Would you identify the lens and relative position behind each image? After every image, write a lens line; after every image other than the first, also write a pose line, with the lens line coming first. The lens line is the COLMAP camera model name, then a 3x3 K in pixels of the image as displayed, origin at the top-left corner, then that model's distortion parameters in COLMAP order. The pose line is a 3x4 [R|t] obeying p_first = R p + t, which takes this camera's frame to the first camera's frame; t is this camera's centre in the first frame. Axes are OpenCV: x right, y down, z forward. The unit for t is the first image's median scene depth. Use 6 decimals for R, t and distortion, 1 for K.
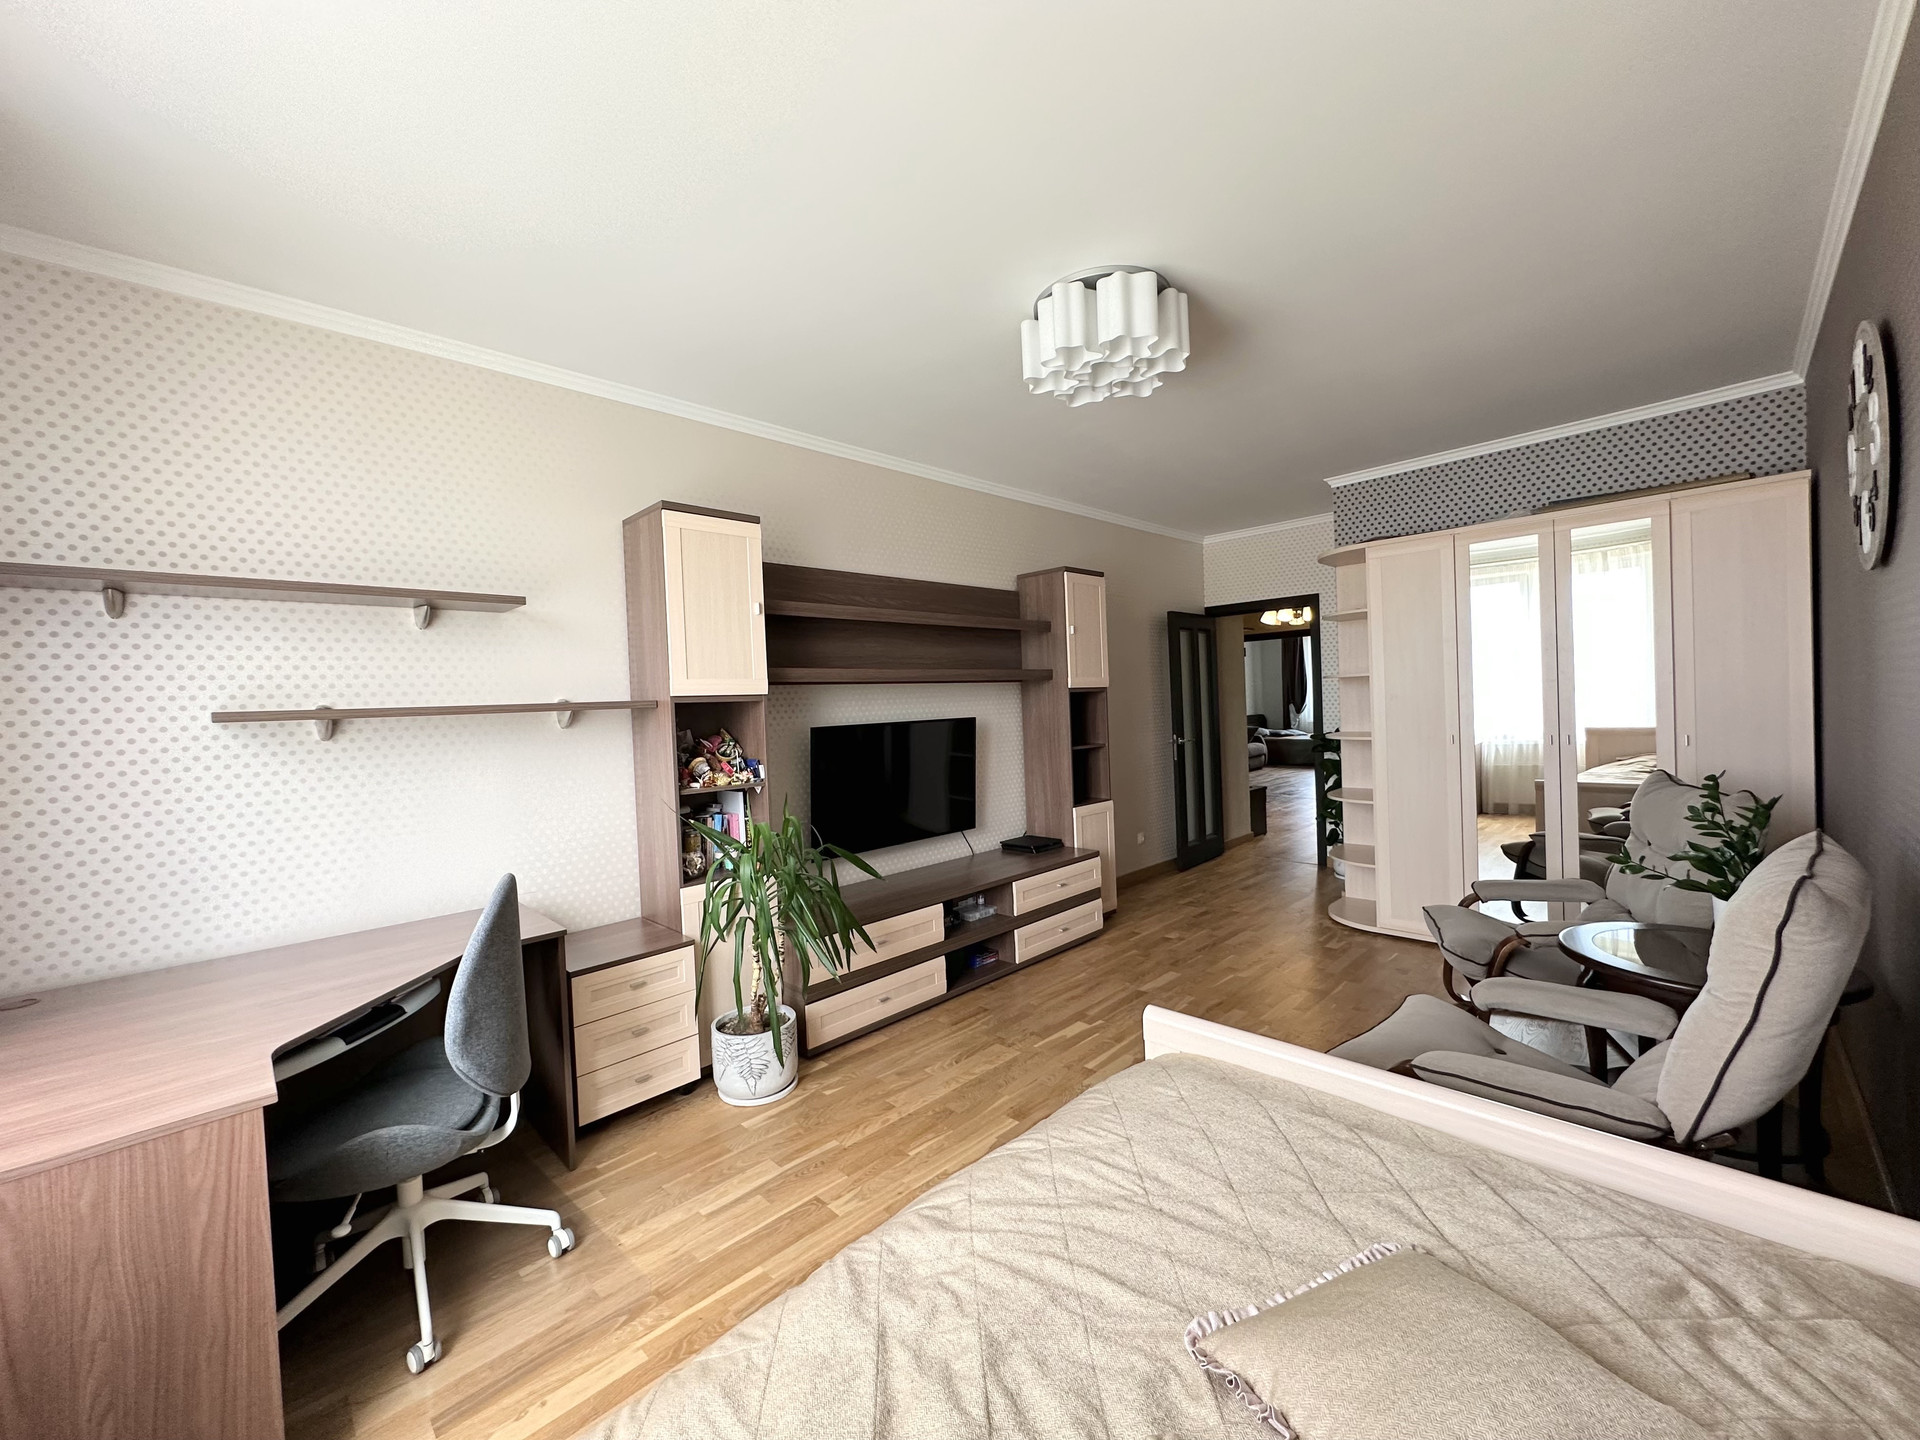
lens RADIAL K [[763.9, 0, 955.4], [0, 763.9, 720.3], [0, 0, 1]] dist [-0.001812, 0.000135]
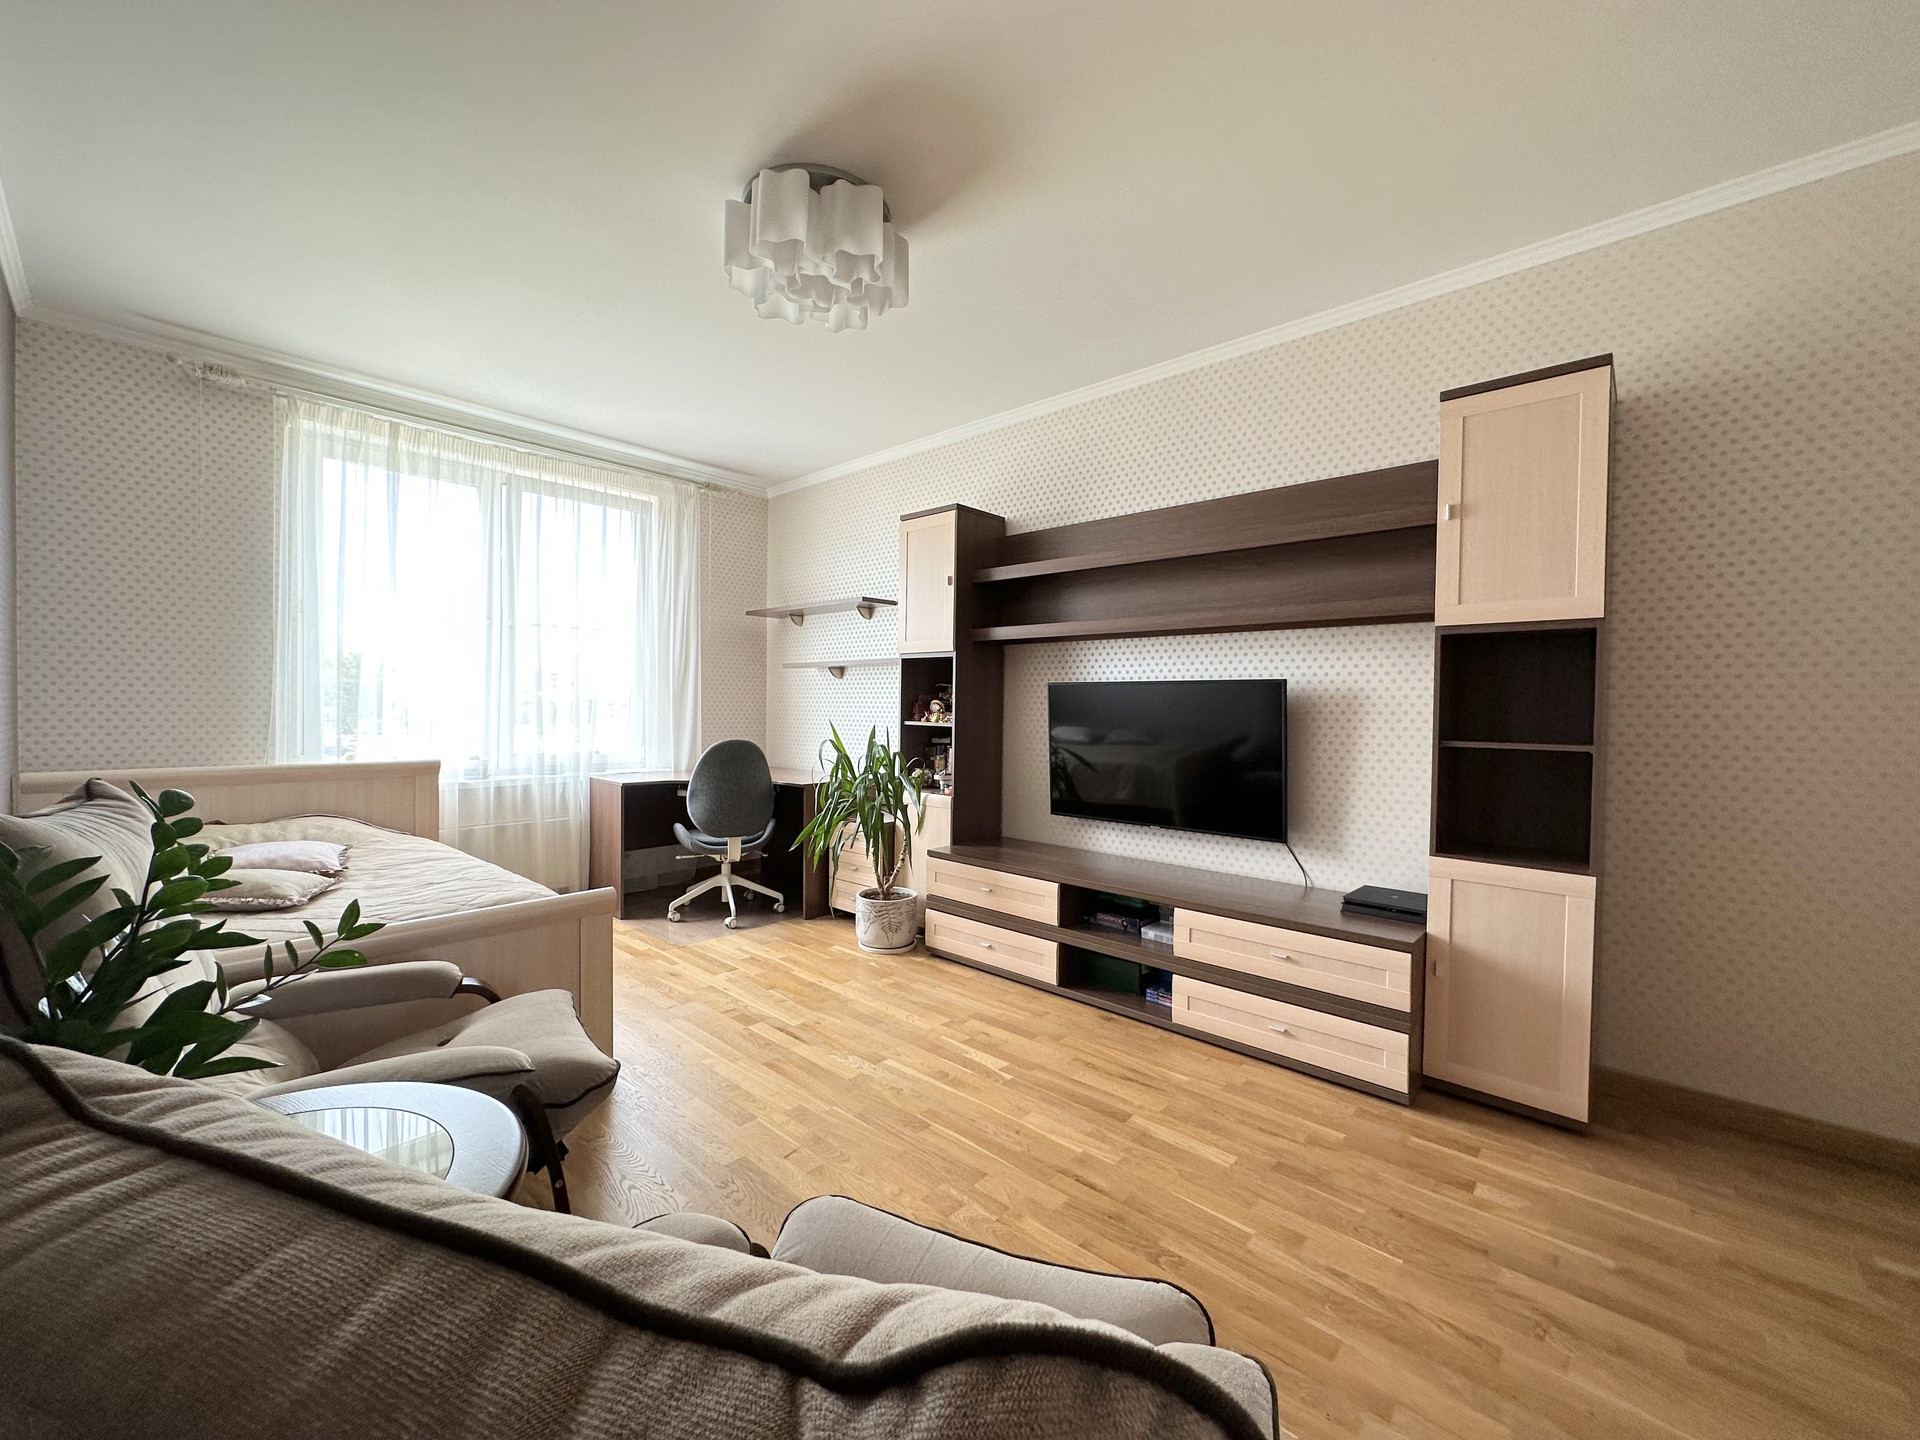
lens RADIAL K [[763.9, 0, 955.4], [0, 763.9, 720.3], [0, 0, 1]] dist [-0.001812, 0.000135]
pose [[0.044941, 0.063577, -0.996965, 0.770702], [-0.032832, 0.997528, 0.062133, -0.000659], [0.998450, 0.029940, 0.046917, 0.758844]]
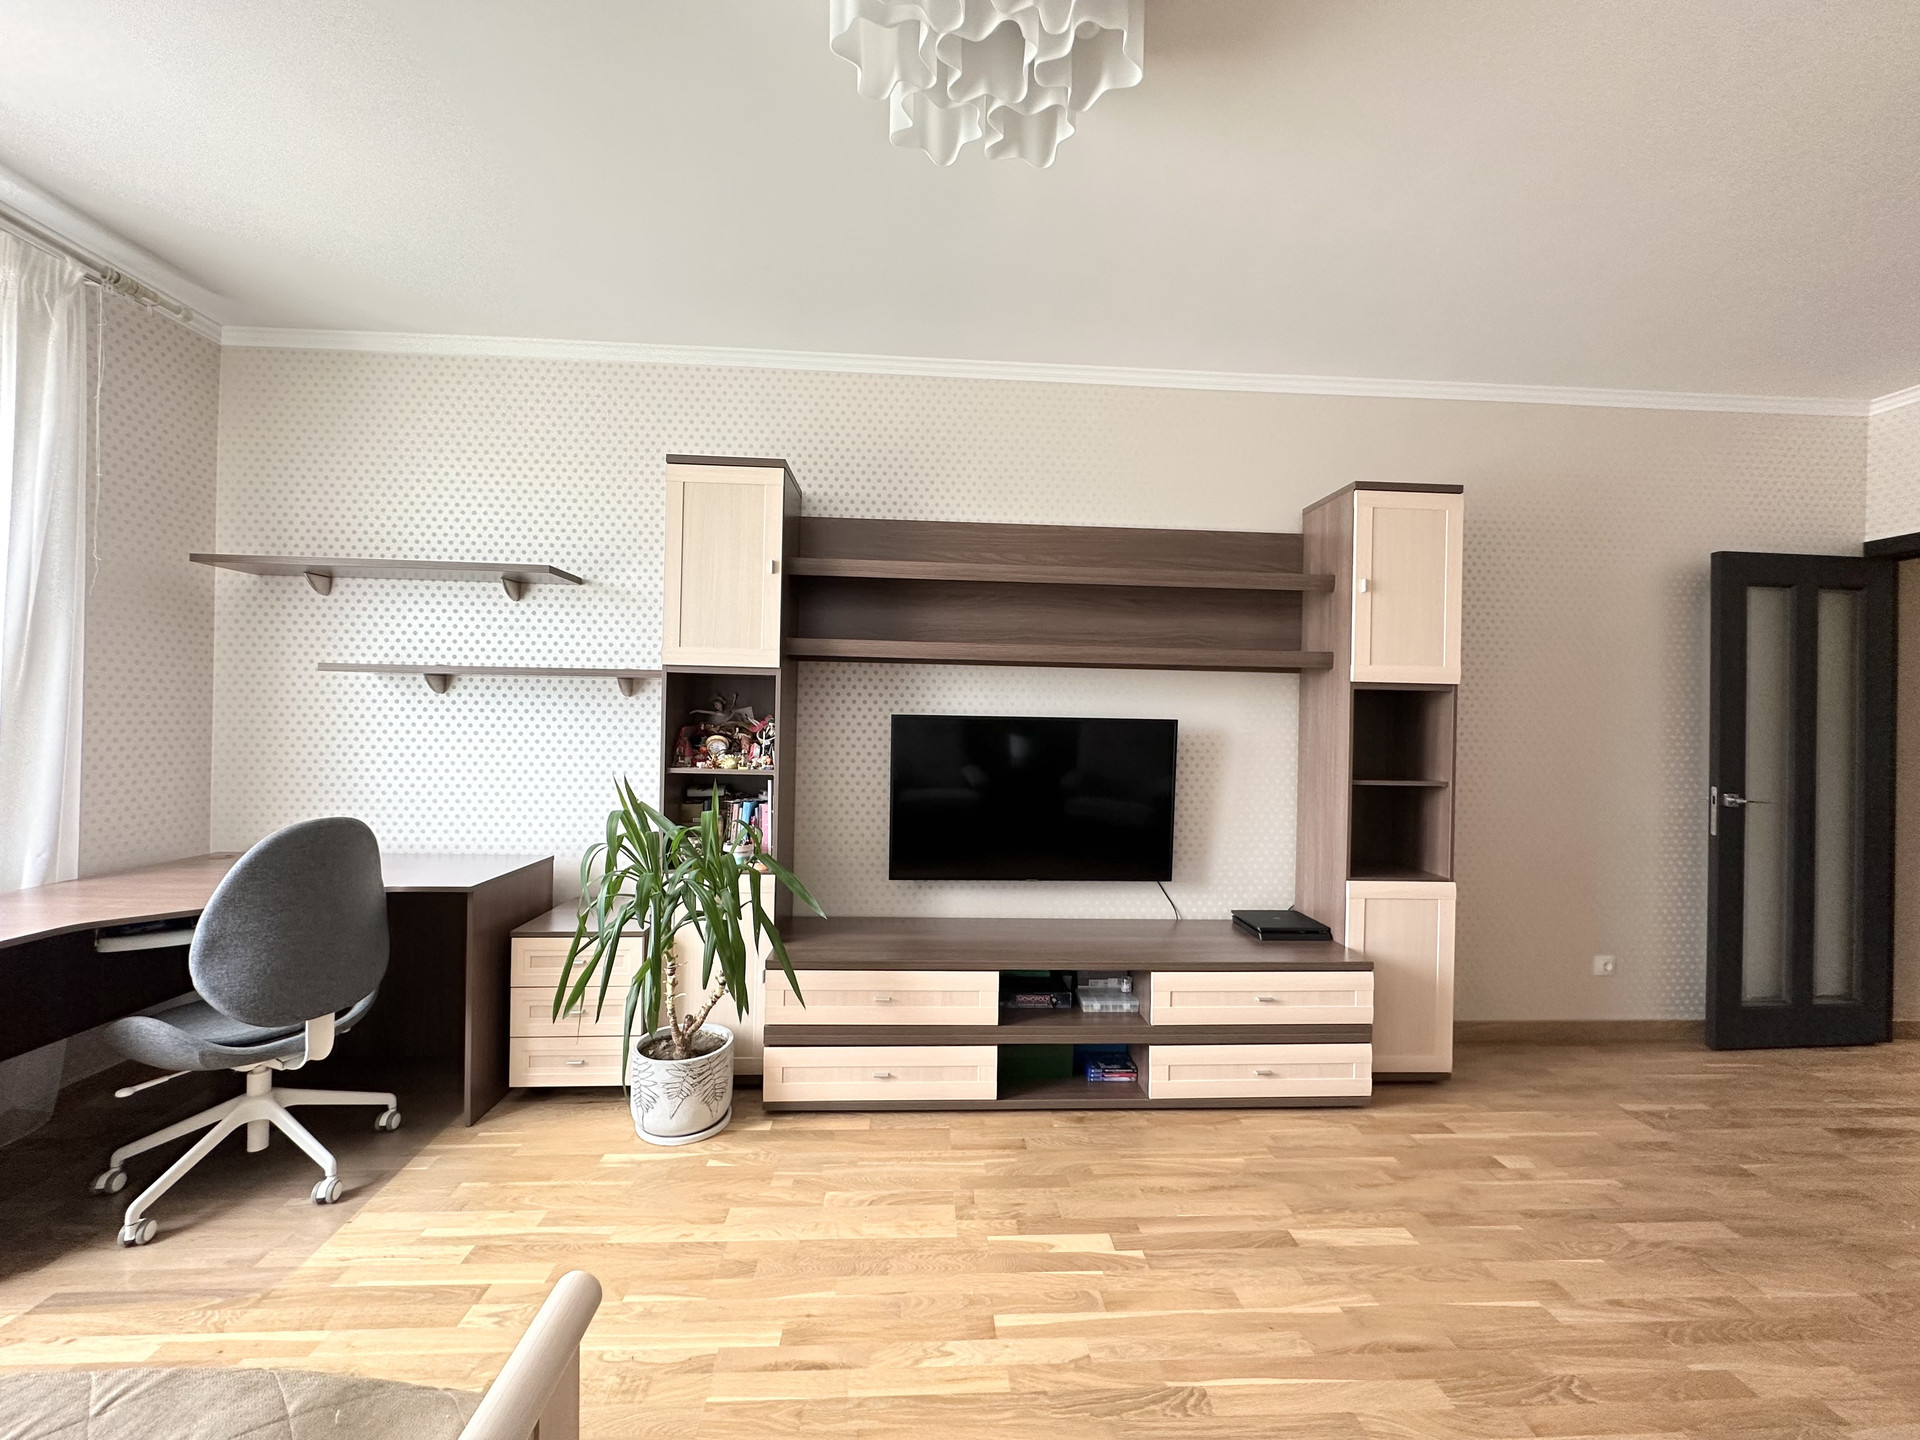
lens RADIAL K [[763.9, 0, 955.4], [0, 763.9, 720.3], [0, 0, 1]] dist [-0.001812, 0.000135]
pose [[0.744645, 0.056292, -0.665083, 0.373533], [-0.064278, 0.997854, 0.012489, 0.000535], [0.664359, 0.033450, 0.746665, 0.398143]]
